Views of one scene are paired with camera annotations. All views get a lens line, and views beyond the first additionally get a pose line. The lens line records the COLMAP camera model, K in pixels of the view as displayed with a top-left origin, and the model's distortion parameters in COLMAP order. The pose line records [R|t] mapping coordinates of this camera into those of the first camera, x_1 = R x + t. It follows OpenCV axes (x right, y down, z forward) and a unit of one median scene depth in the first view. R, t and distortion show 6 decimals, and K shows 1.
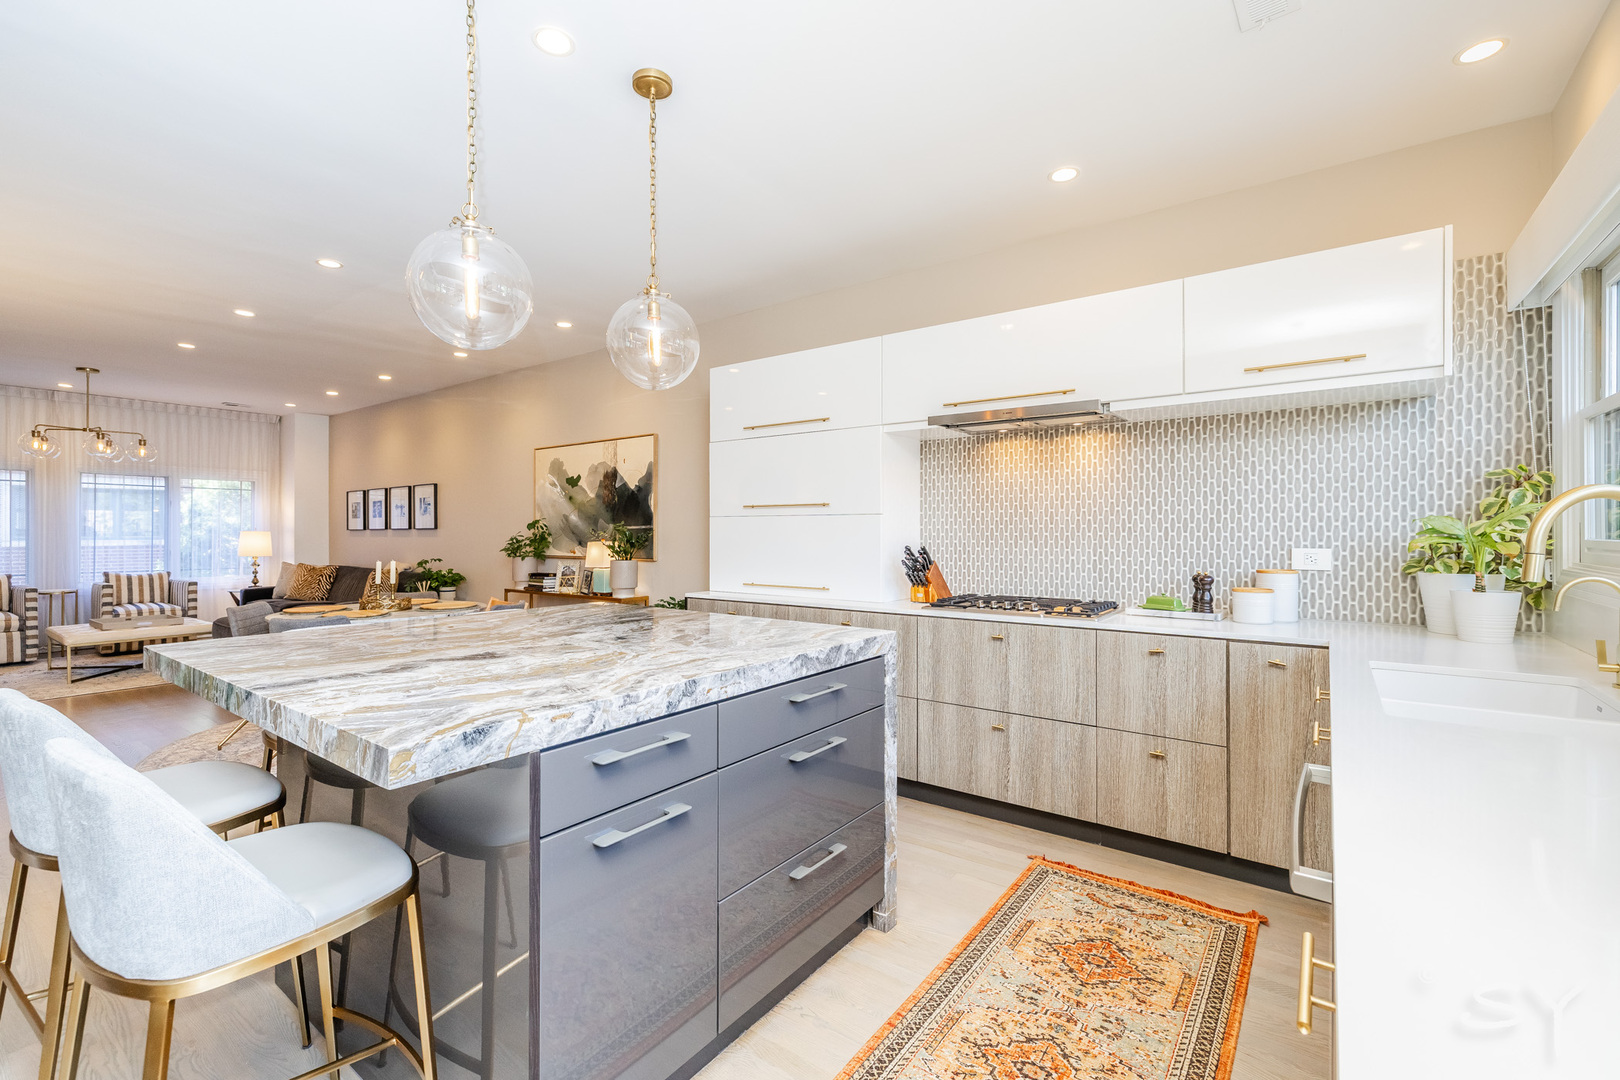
lens RADIAL K [[685.5, 0, 814.1], [0, 685.5, 533.0], [0, 0, 1]] dist [0.001016, -0.000333]
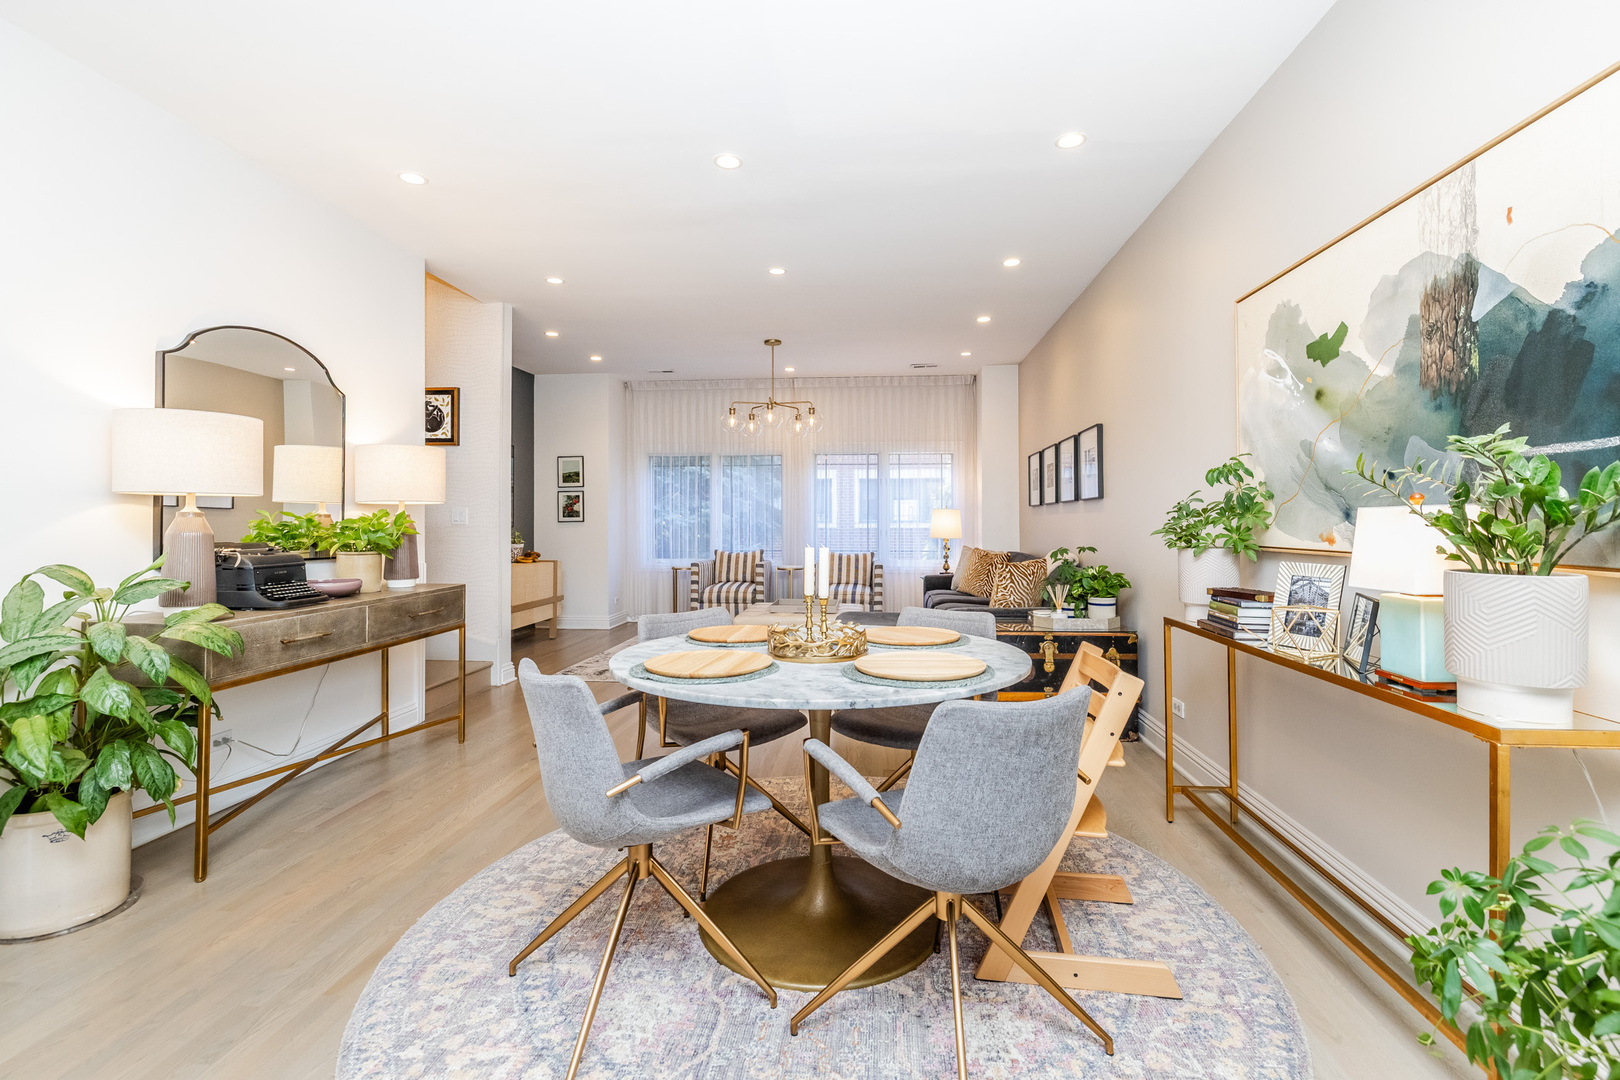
lens RADIAL K [[745.2, 0, 792.6], [0, 745.2, 507.3], [0, 0, 1]] dist [0.003585, 0.000765]
pose [[0.504516, -0.015934, -0.863256, -0.149862], [0.001063, 0.999840, -0.017833, 0.017490], [0.863402, 0.008080, 0.504452, 0.547635]]
